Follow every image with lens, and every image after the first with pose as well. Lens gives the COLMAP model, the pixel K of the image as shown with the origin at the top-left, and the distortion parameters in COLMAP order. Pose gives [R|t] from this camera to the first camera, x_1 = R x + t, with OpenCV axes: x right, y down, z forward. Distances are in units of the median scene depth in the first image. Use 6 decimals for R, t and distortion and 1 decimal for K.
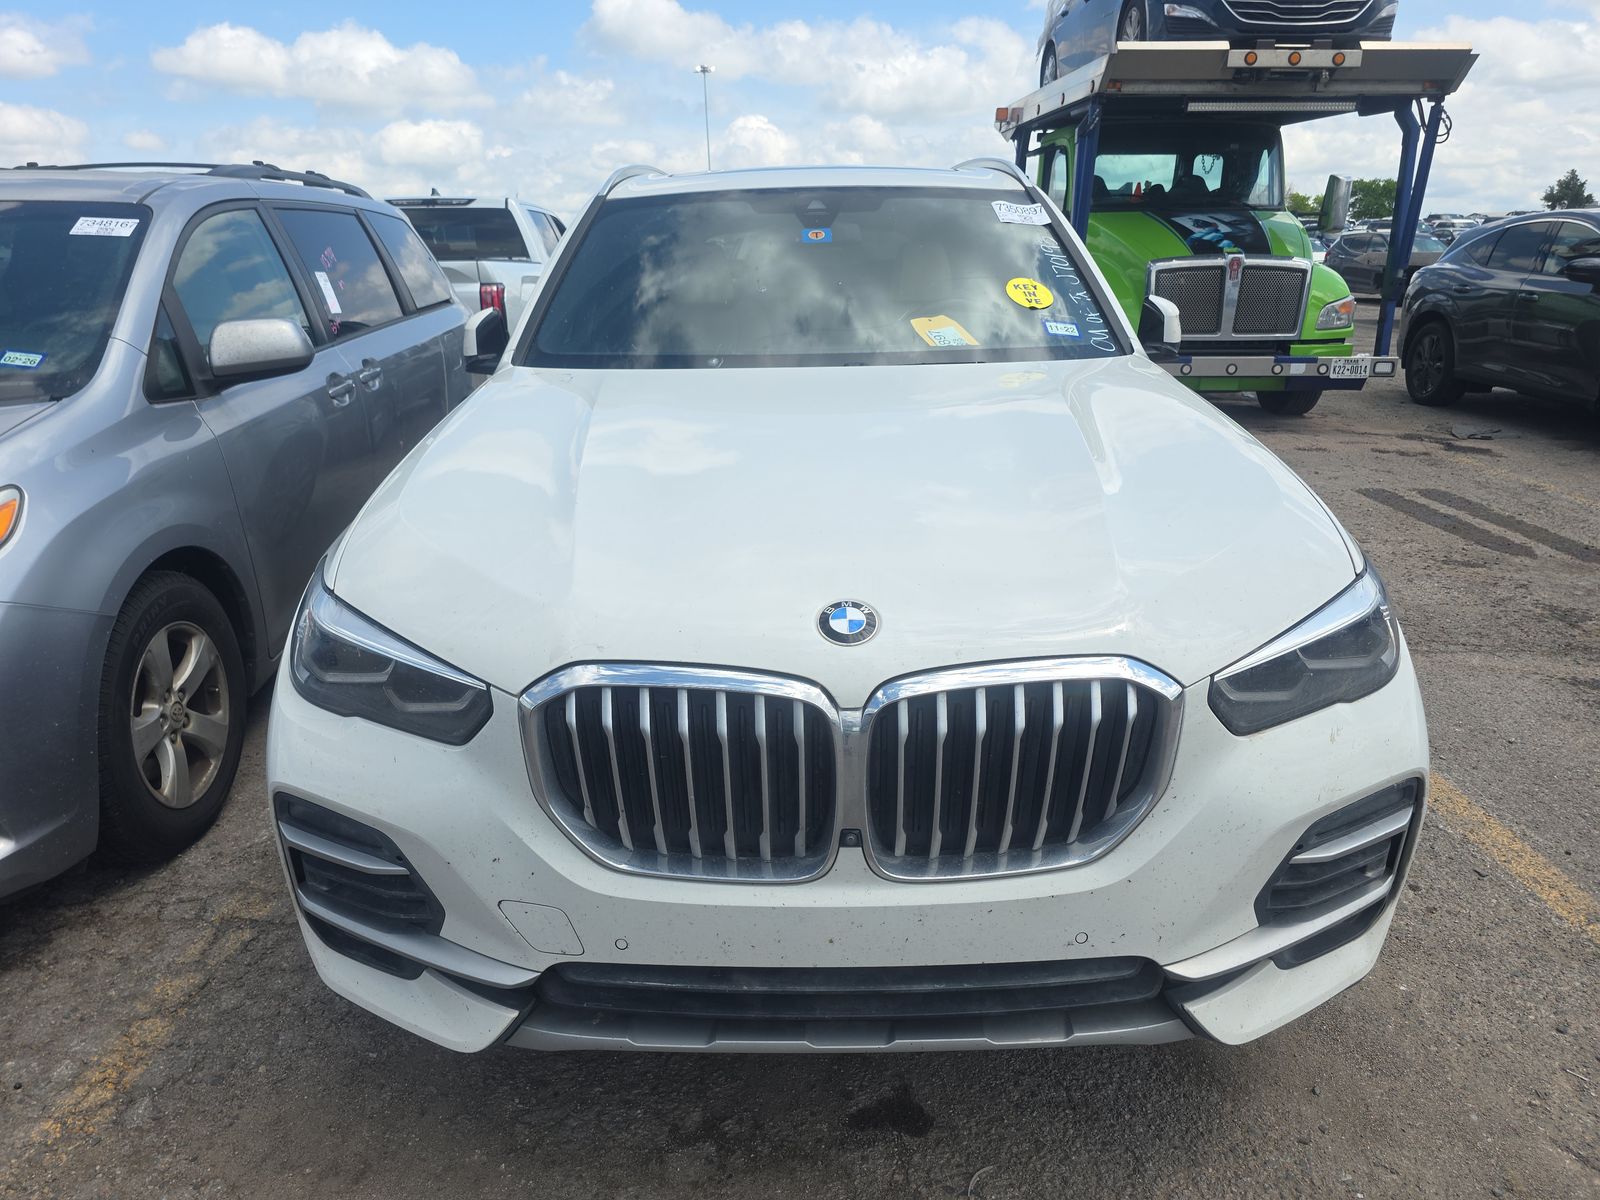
lens RADIAL K [[1079.3, 0, 793.6], [0, 1079.3, 603.2], [0, 0, 1]] dist [0.050905, -0.046818]
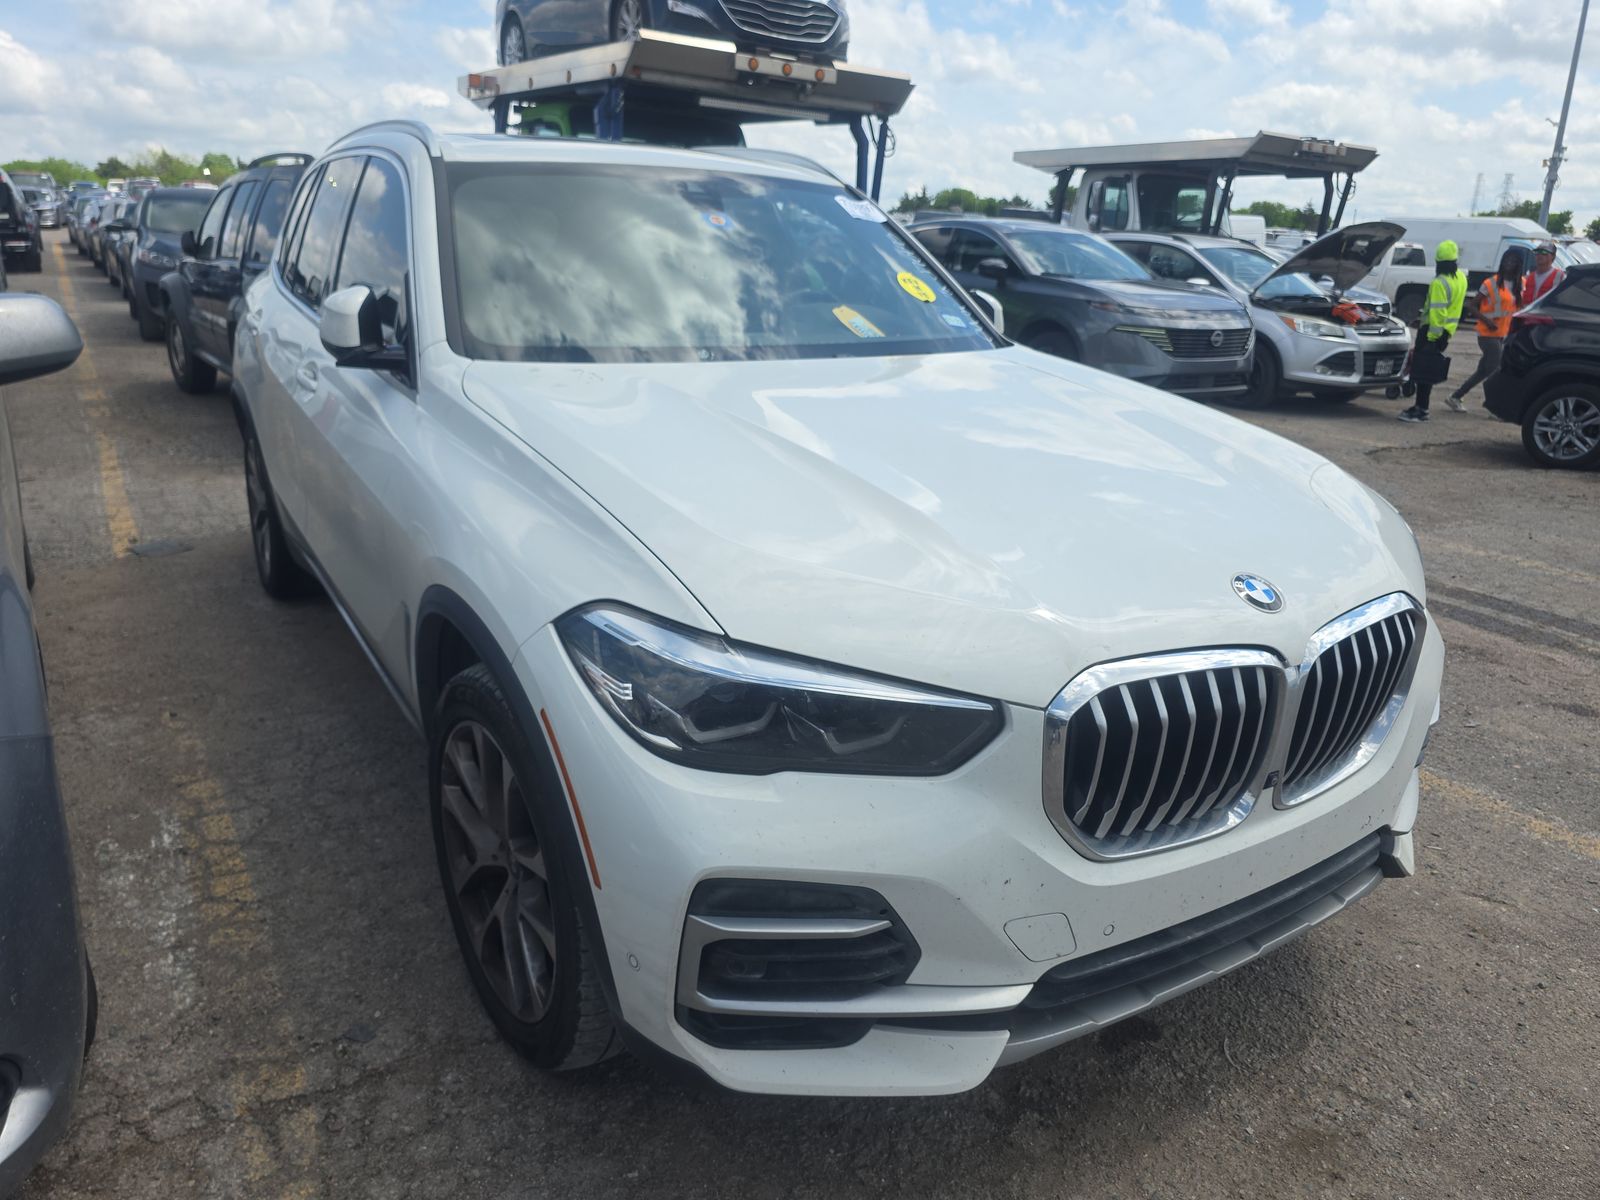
lens RADIAL K [[1079.3, 0, 791.7], [0, 1079.3, 597.2], [0, 0, 1]] dist [0.050905, -0.046818]
pose [[0.845263, -0.126616, 0.519133, -0.177841], [0.116966, 0.991802, 0.051454, -0.017309], [-0.521392, 0.017229, 0.853143, 0.052375]]
